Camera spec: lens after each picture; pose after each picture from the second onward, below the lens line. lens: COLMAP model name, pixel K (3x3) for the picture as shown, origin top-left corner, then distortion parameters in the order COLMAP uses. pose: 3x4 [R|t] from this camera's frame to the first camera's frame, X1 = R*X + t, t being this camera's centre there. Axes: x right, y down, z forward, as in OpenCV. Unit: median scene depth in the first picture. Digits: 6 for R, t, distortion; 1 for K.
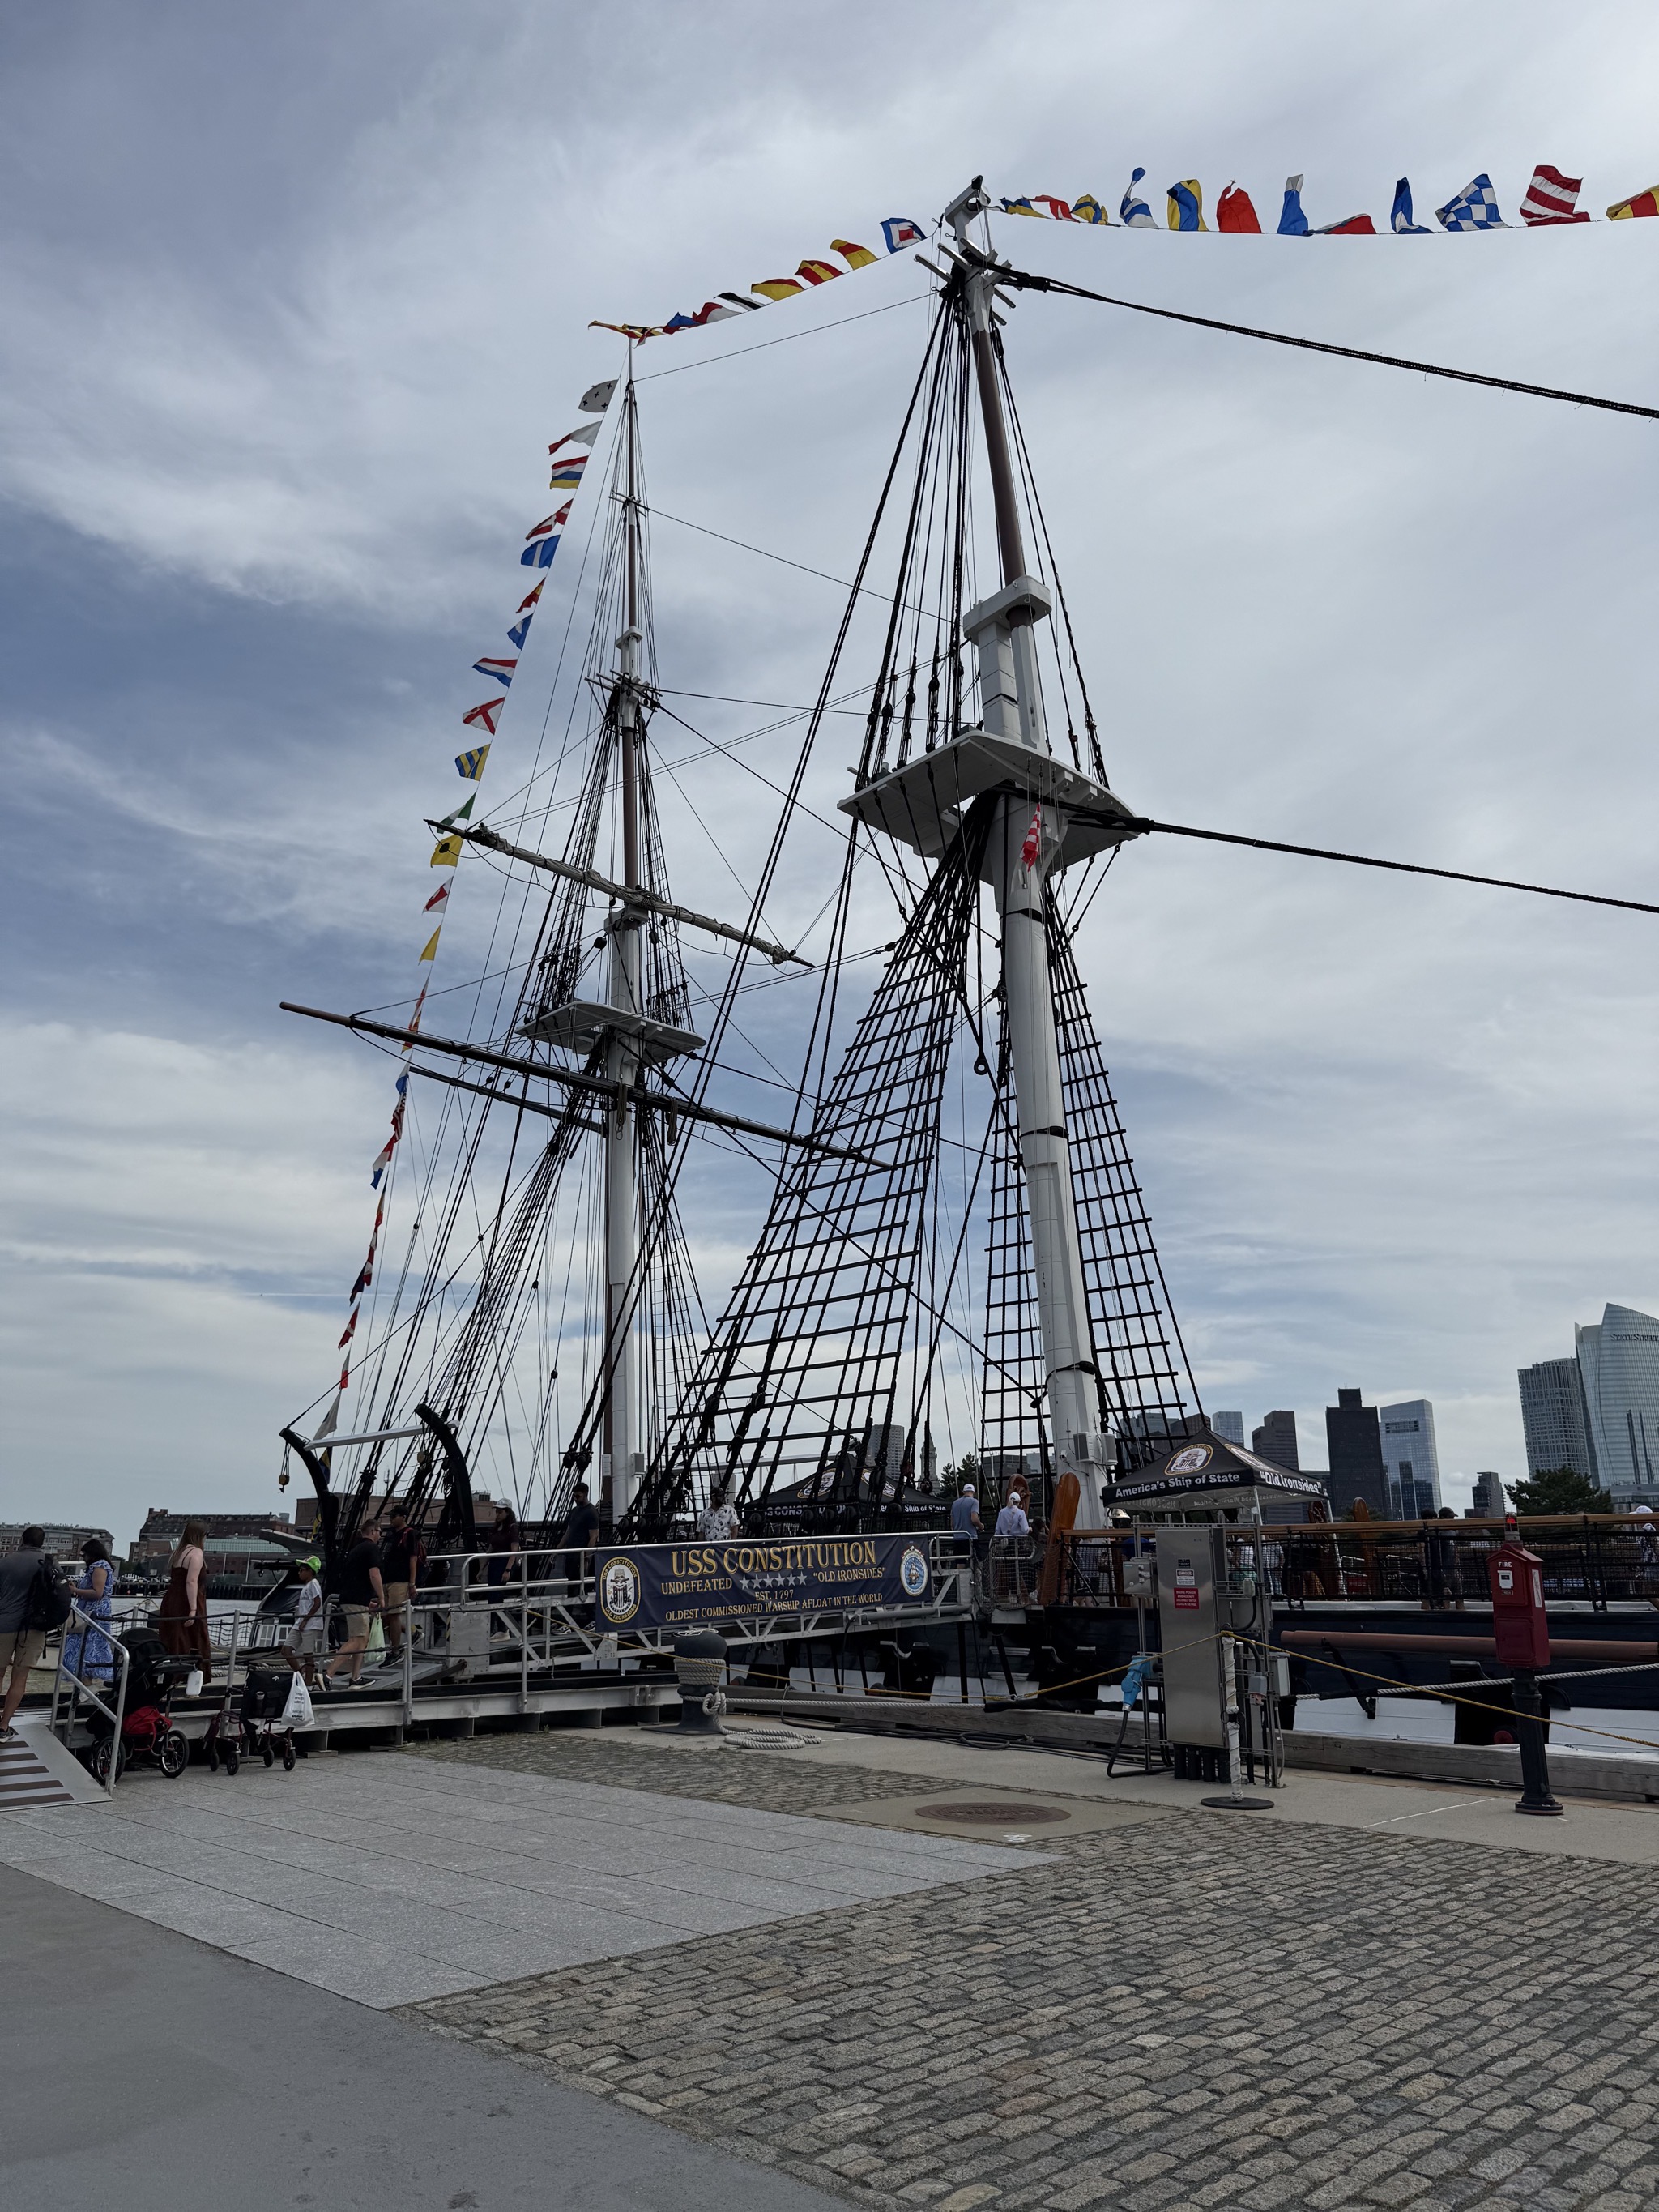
lens RADIAL K [[1603.5, 0, 829.5], [0, 1603.5, 1106.0], [0, 0, 1]] dist [0.096006, -0.002434]
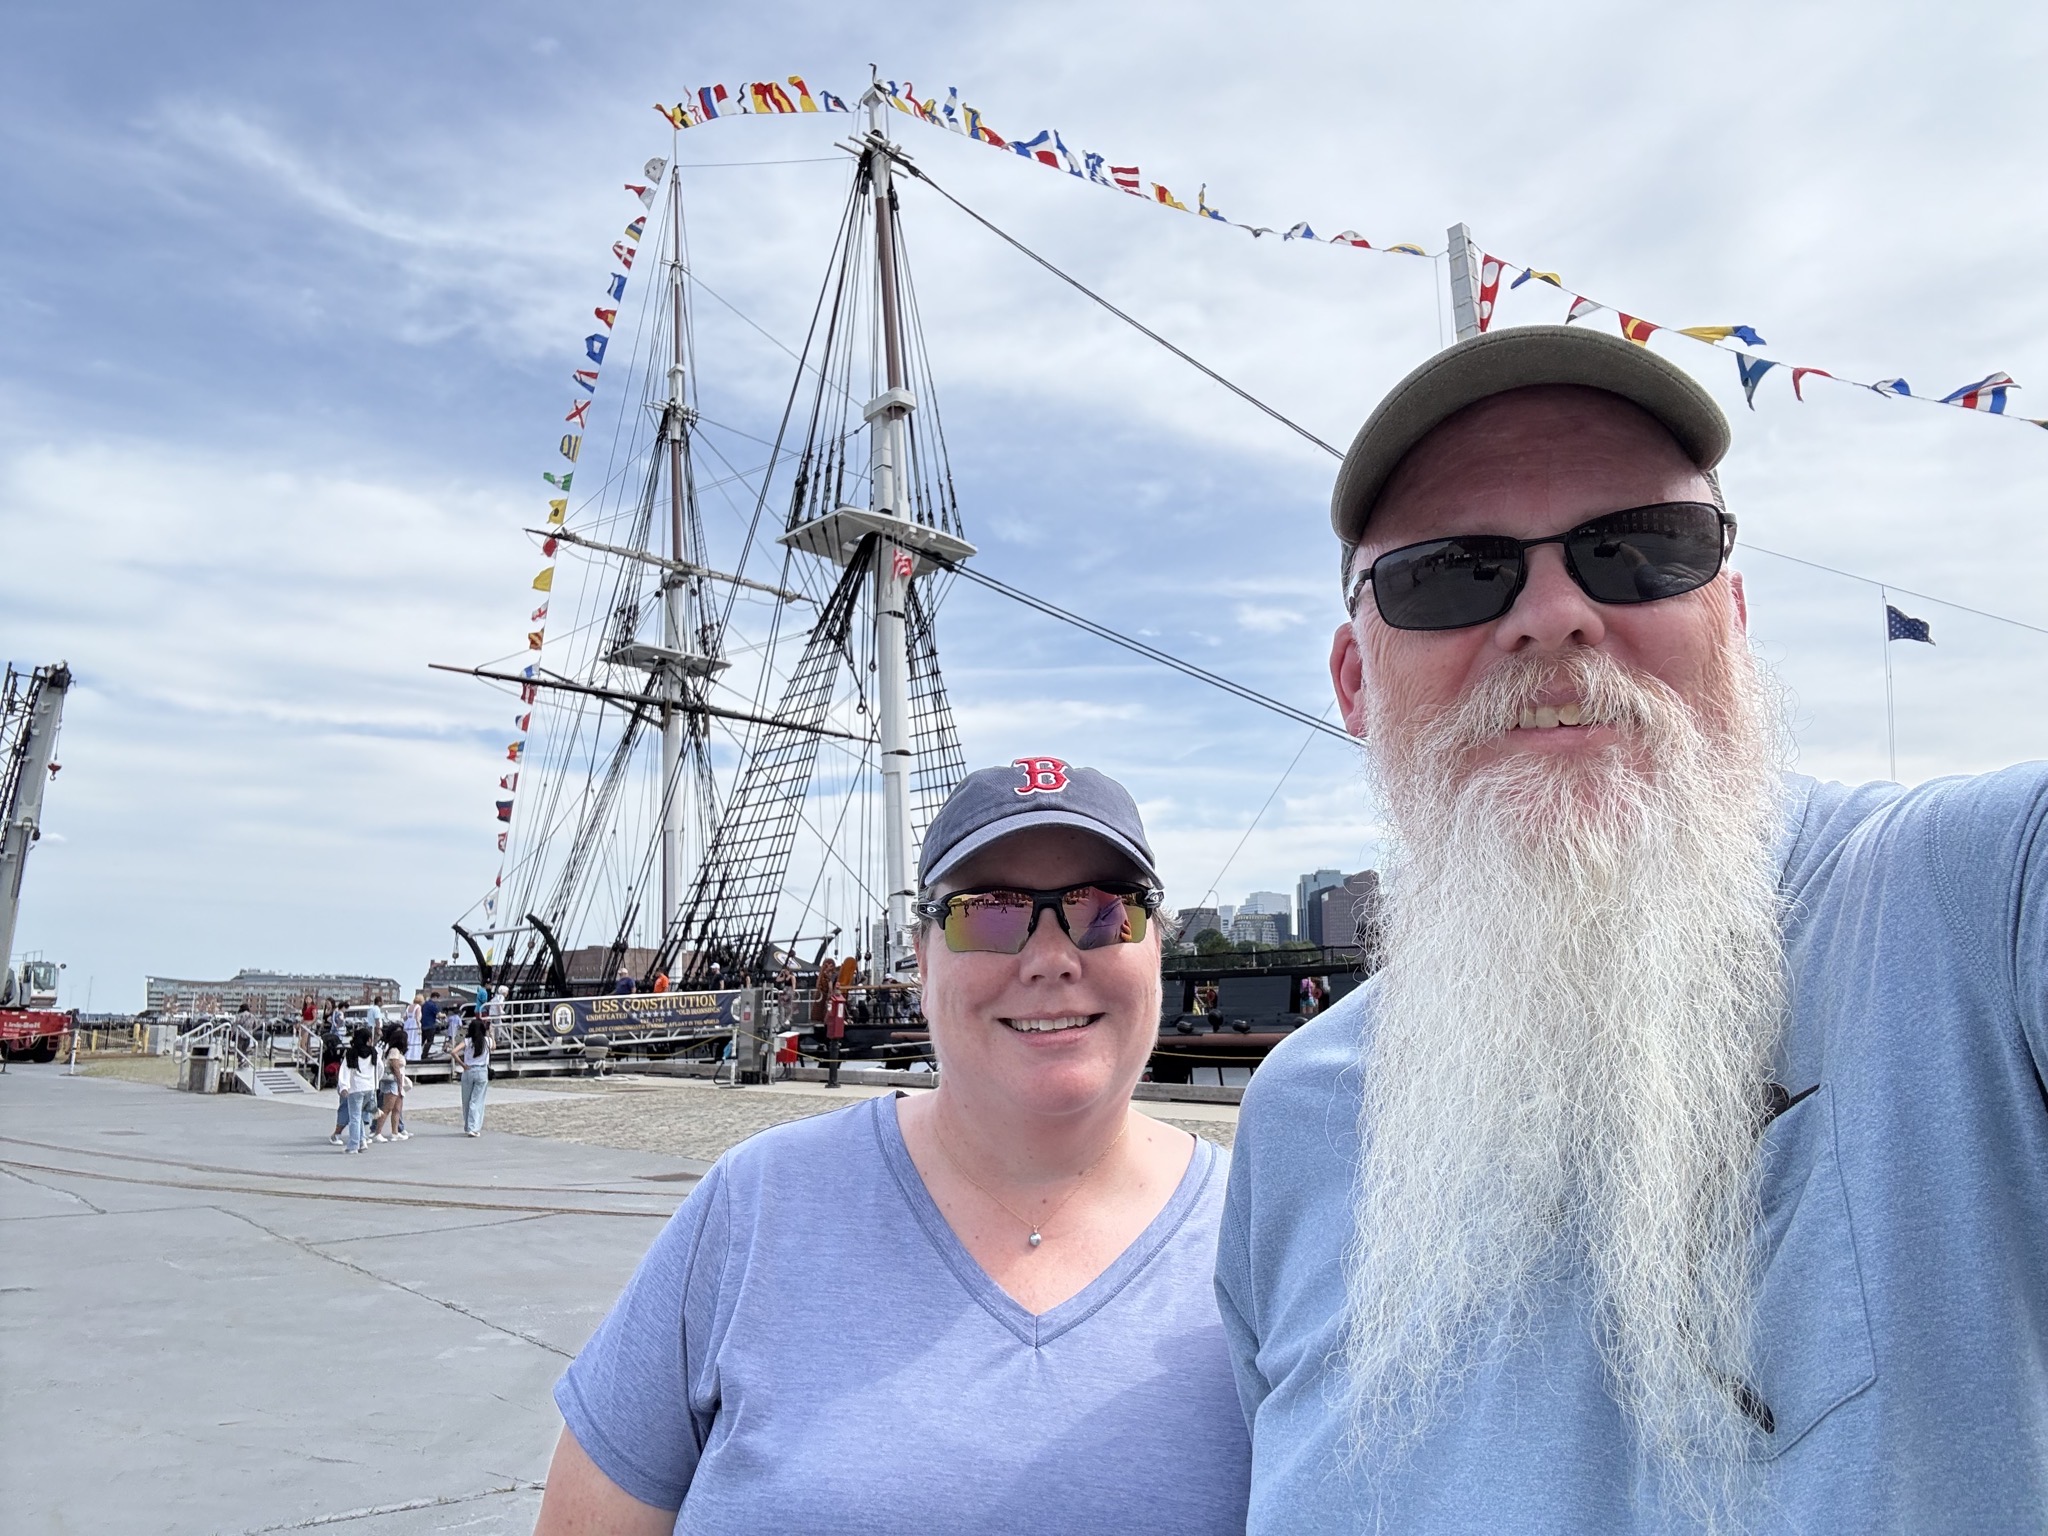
lens RADIAL K [[1484.8, 0, 1028.2], [0, 1484.8, 797.9], [0, 0, 1]] dist [0.096006, -0.002434]
pose [[0.999985, -0.005404, 0.000698, 0.252880], [0.005256, 0.990352, 0.138473, -0.139490], [-0.001440, -0.138467, 0.990366, -0.491982]]
